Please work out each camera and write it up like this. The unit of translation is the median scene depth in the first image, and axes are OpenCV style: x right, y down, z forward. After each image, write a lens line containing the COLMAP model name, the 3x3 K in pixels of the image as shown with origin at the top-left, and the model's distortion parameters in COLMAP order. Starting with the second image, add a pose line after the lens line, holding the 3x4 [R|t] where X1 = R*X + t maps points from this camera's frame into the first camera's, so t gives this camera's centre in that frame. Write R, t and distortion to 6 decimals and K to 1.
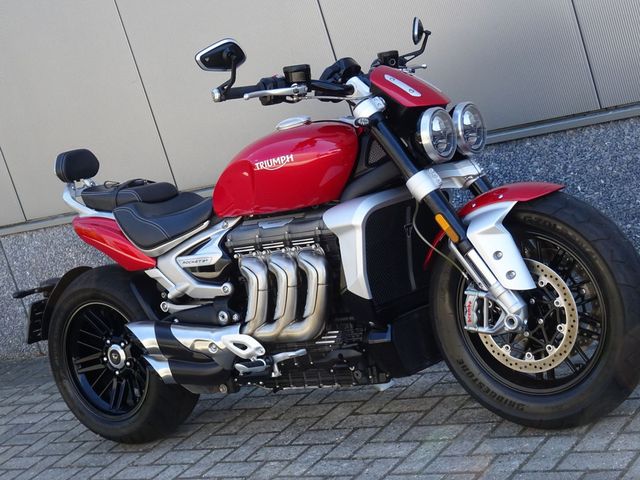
lens RADIAL K [[1386.4, 0, 320.1], [0, 1386.4, 240.1], [0, 0, 1]] dist [-0.009054, 0.000000]
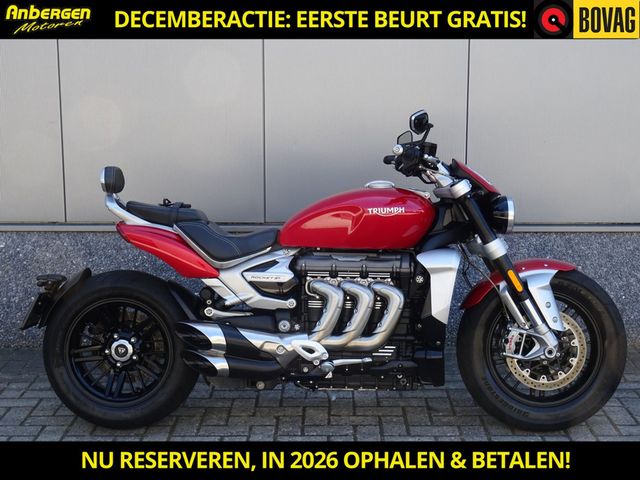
lens RADIAL K [[987.1, 0, 320.0], [0, 987.1, 239.9], [0, 0, 1]] dist [0.018531, 0.000000]
pose [[0.785476, 0.182259, 0.591447, -0.591516], [-0.120501, 0.982403, -0.142702, 0.104398], [-0.607048, 0.040820, 0.793616, 0.287606]]
